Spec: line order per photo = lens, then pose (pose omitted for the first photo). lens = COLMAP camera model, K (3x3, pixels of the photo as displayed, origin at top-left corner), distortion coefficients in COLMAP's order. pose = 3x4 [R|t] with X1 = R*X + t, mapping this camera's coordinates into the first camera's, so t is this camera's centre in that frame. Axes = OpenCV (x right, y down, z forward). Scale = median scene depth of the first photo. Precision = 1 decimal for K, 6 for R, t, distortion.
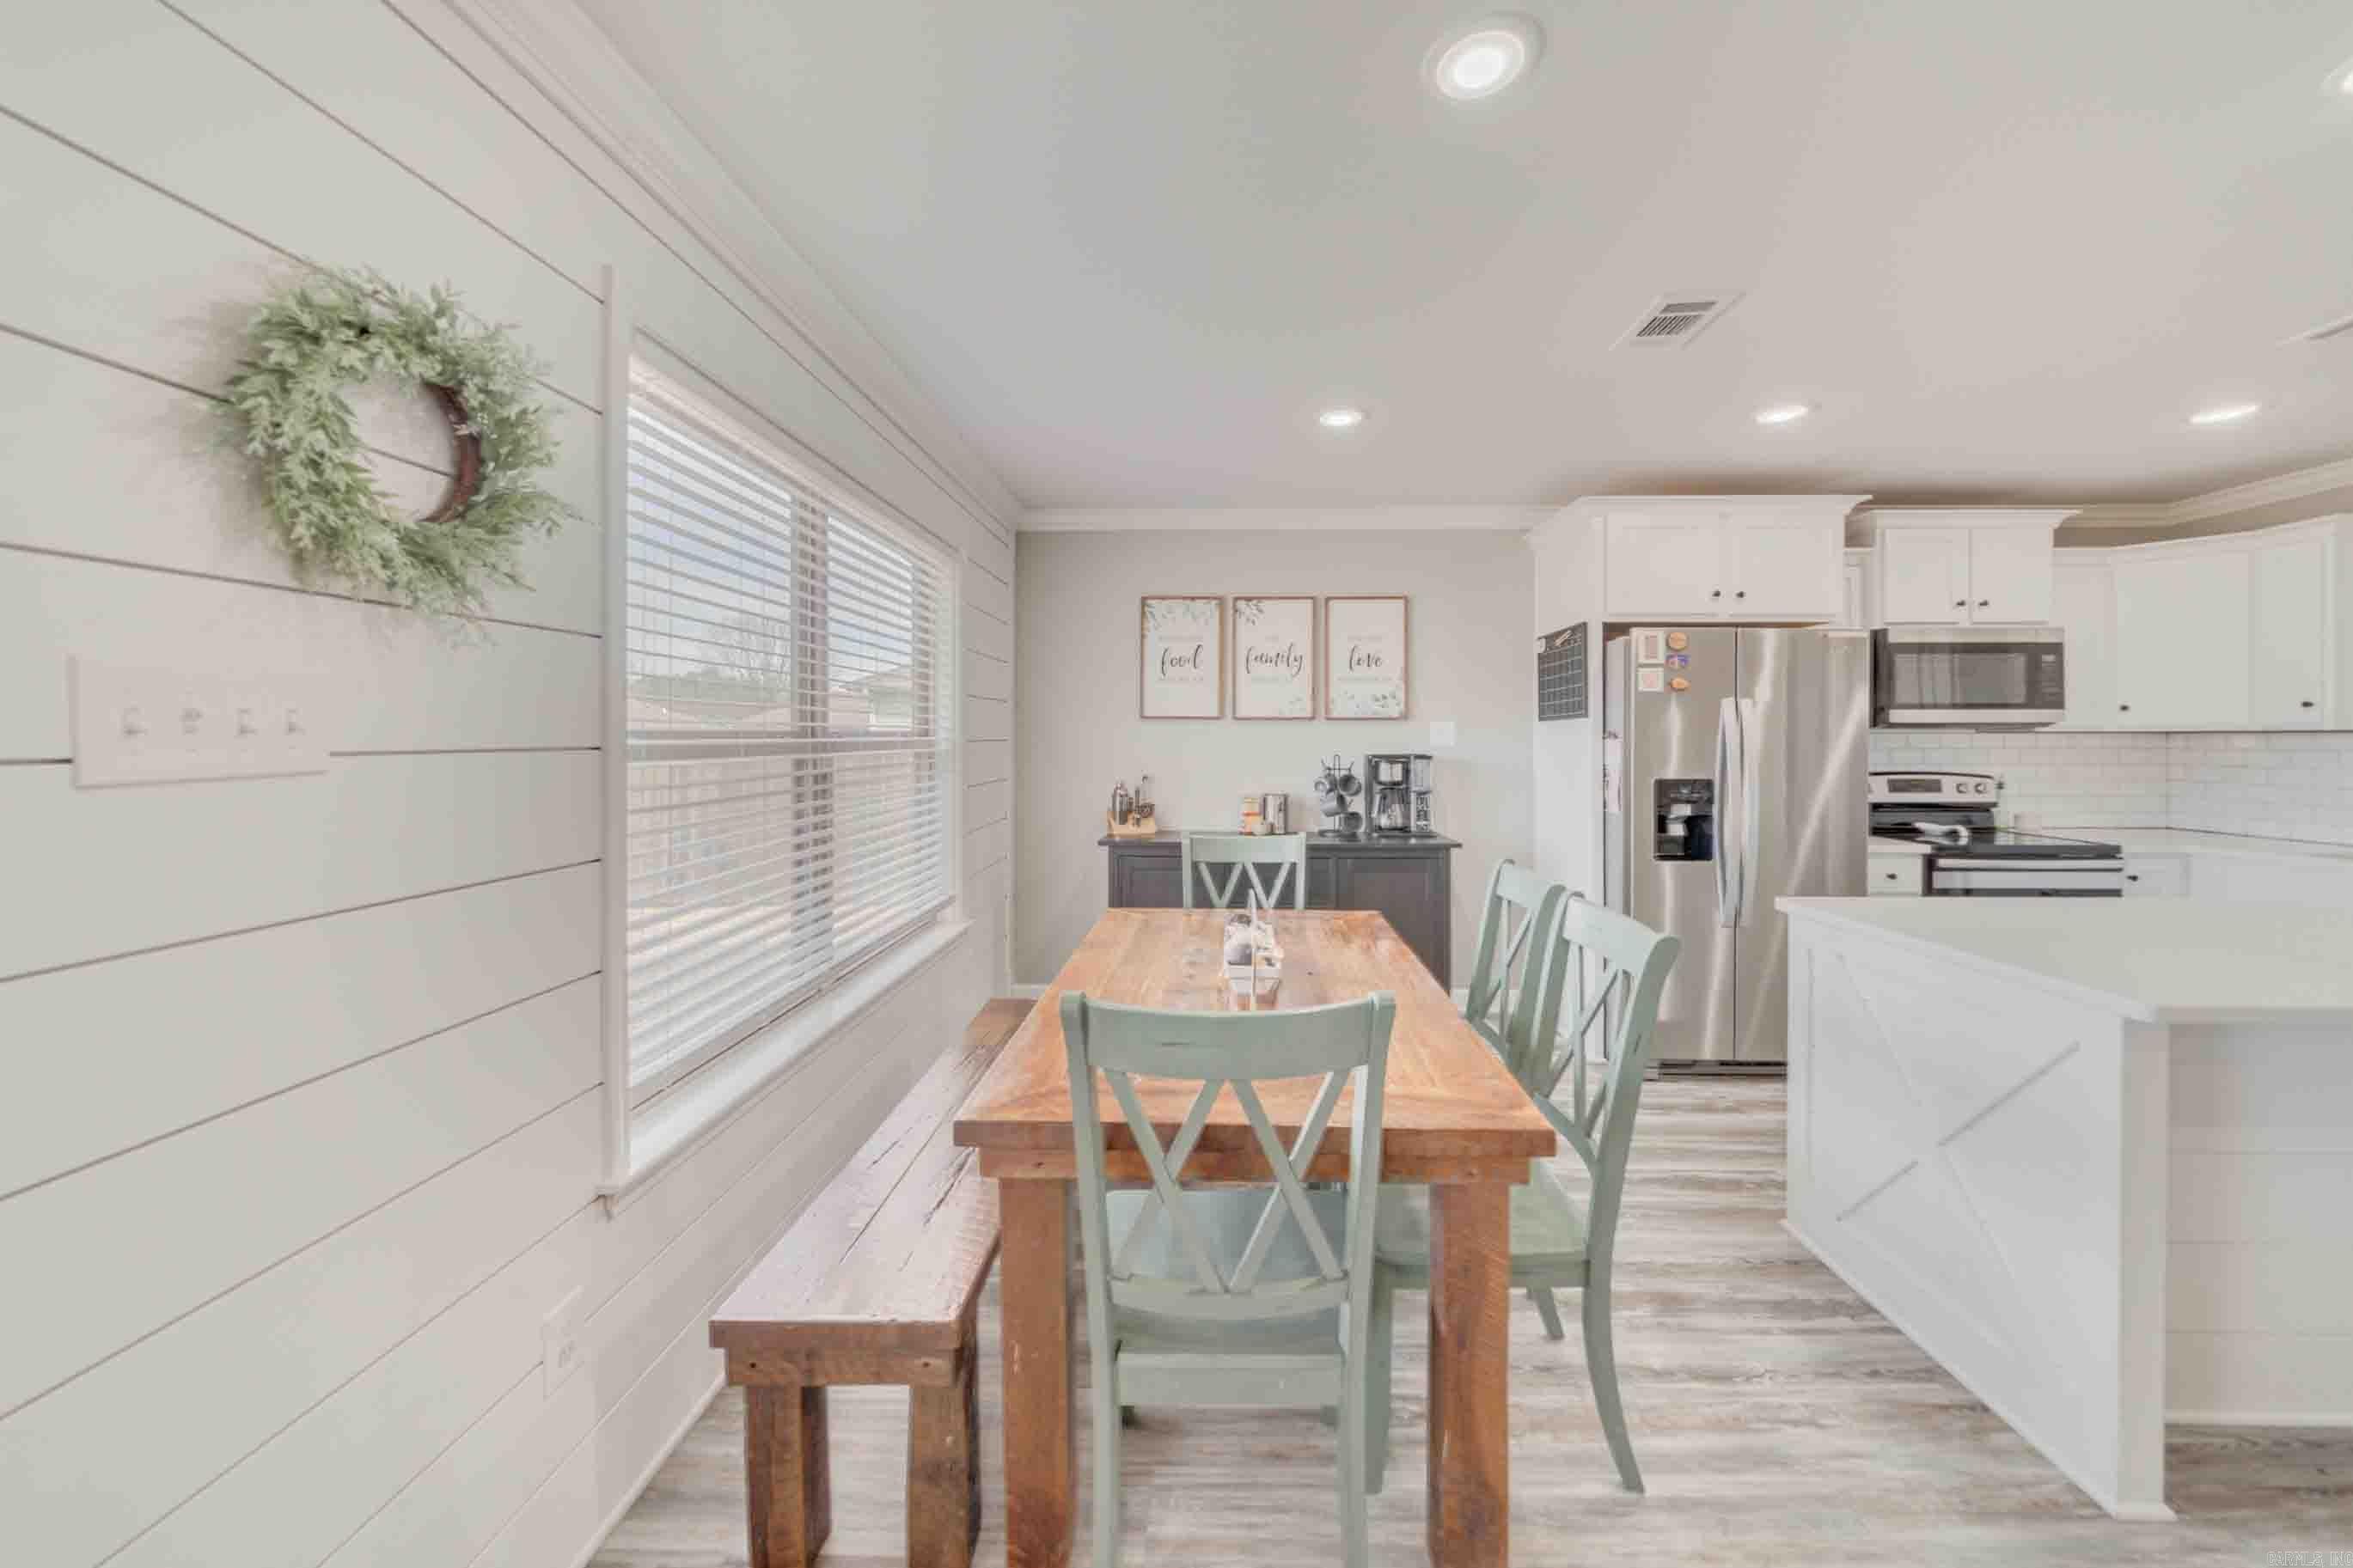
lens RADIAL K [[824.5, 0, 1216.7], [0, 824.5, 733.0], [0, 0, 1]] dist [-0.001519, 0.000033]
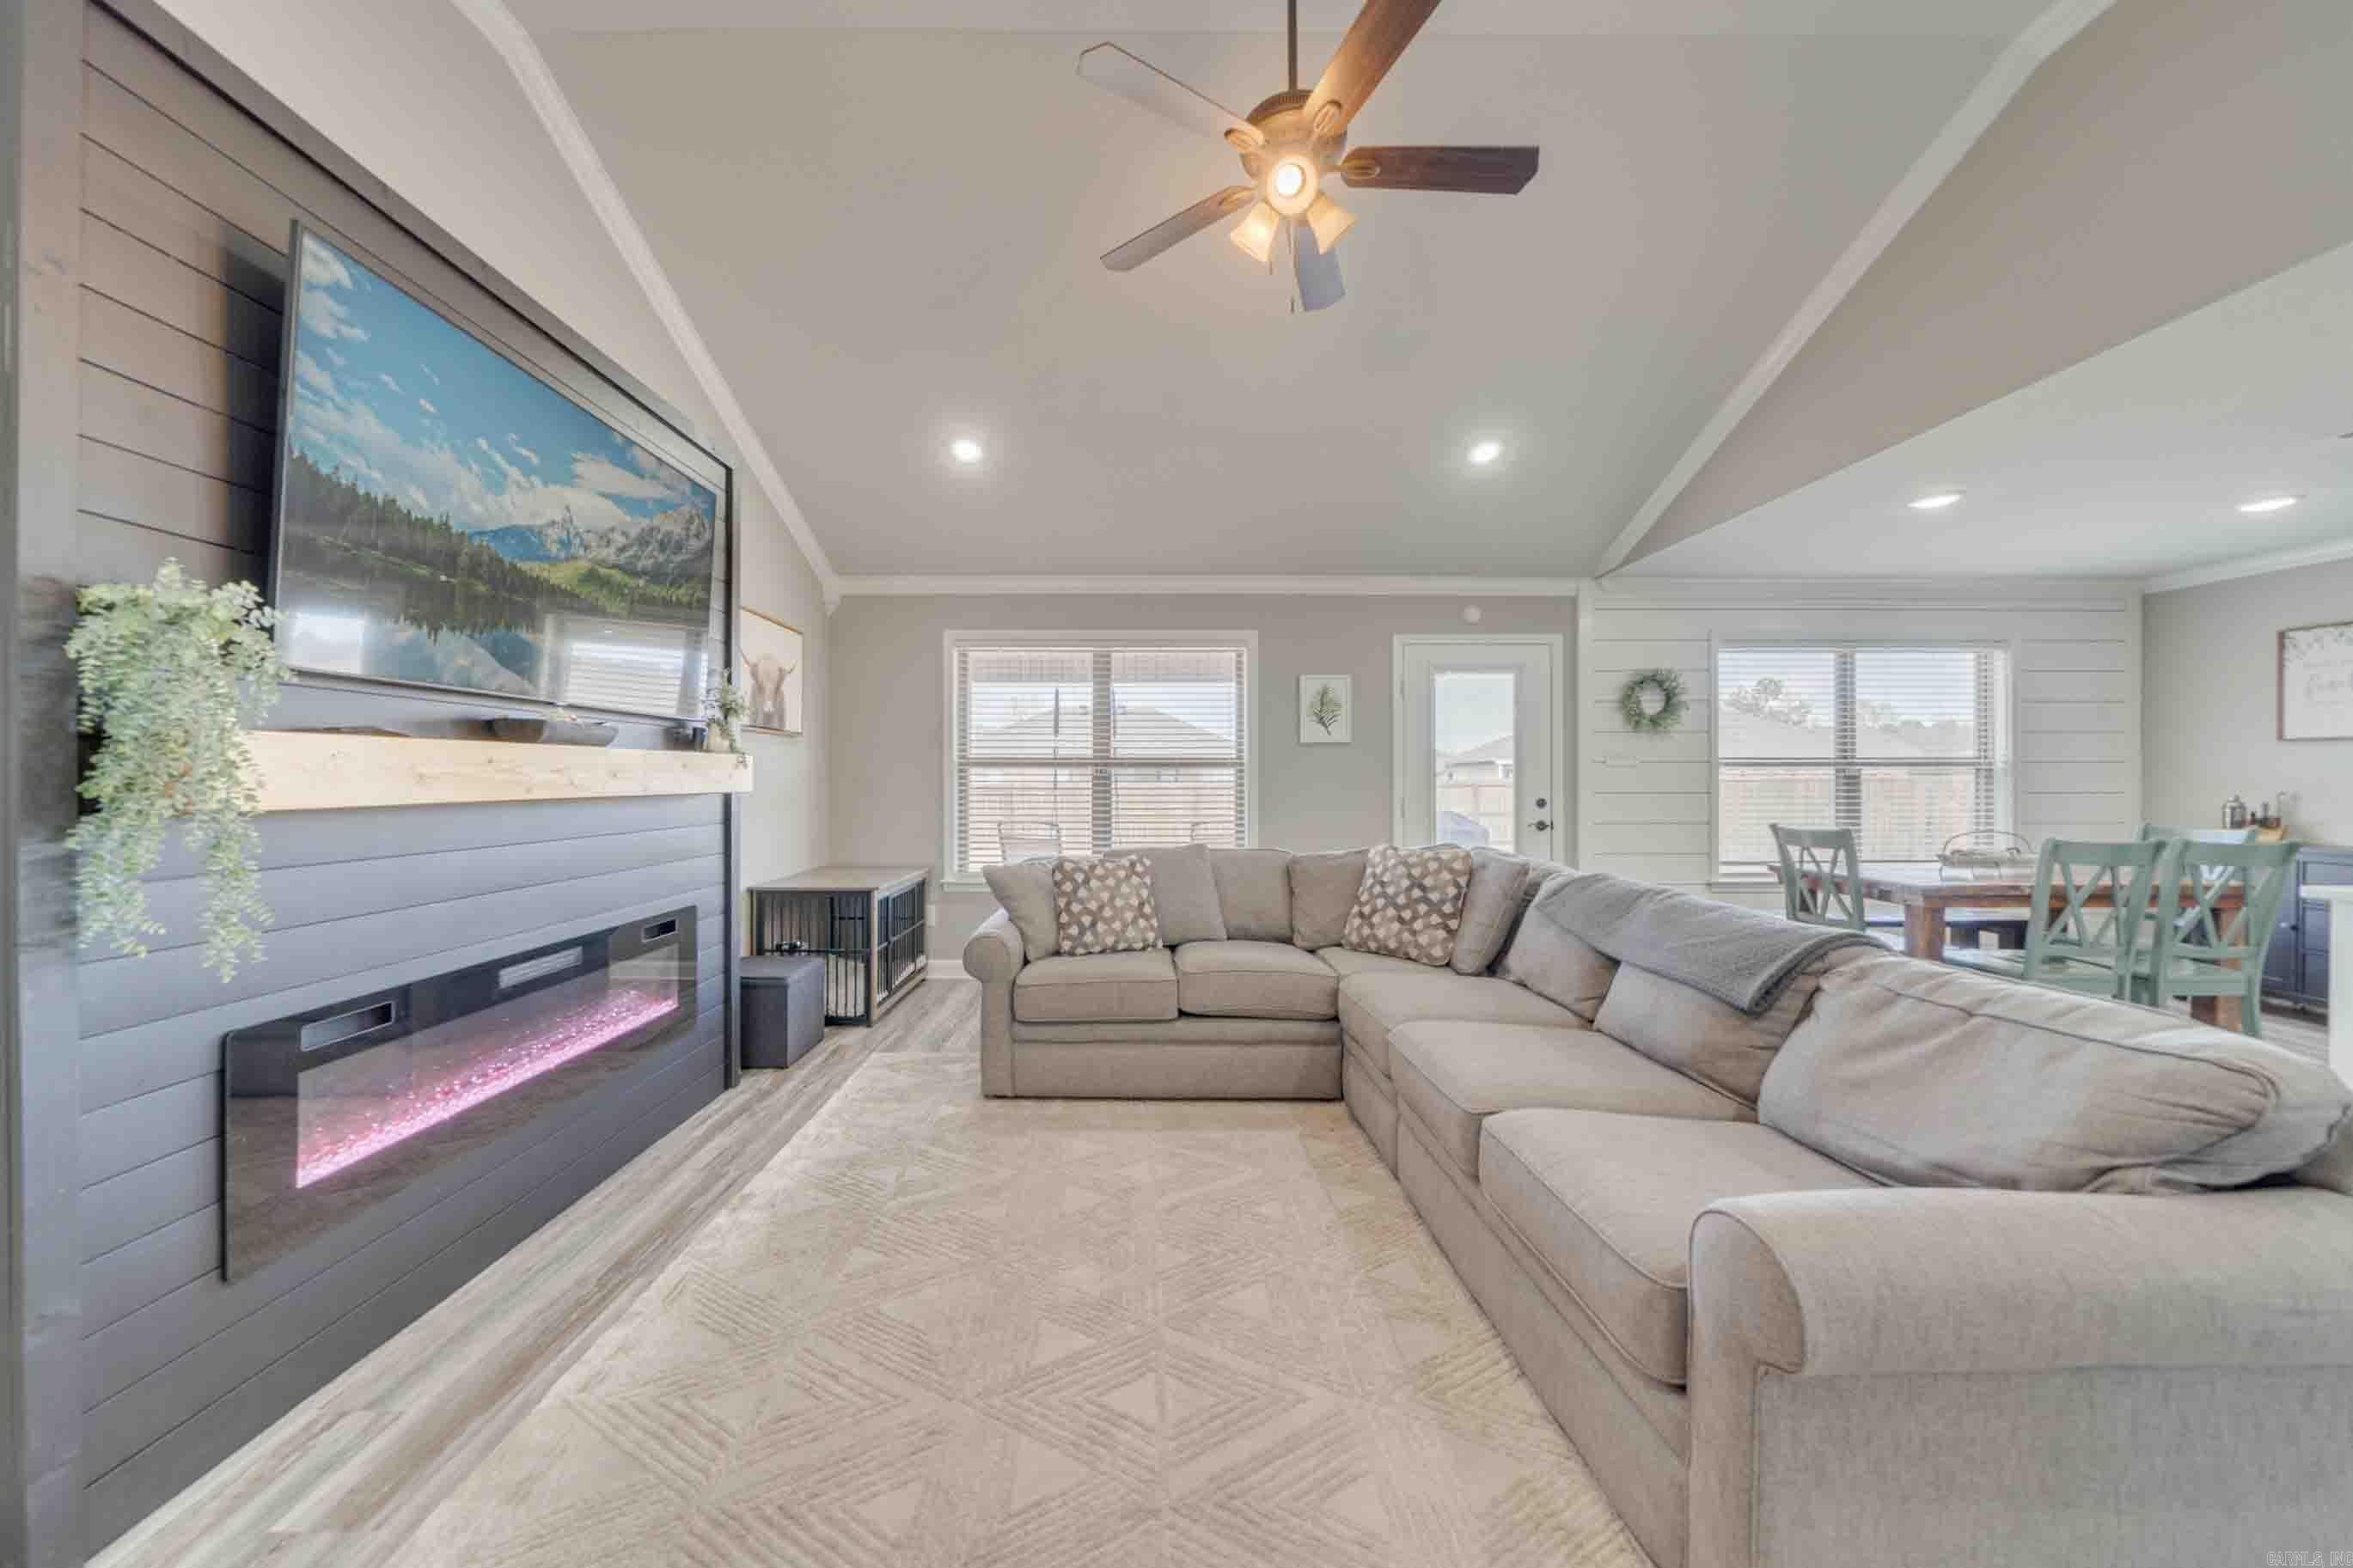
lens RADIAL K [[825.6, 0, 1133.2], [0, 825.6, 780.1], [0, 0, 1]] dist [-0.004531, -0.000099]
pose [[0.007334, 0.004963, -0.999961, 1.091292], [0.001330, 0.999987, 0.004973, 0.030452], [0.999972, -0.001367, 0.007327, -0.599586]]
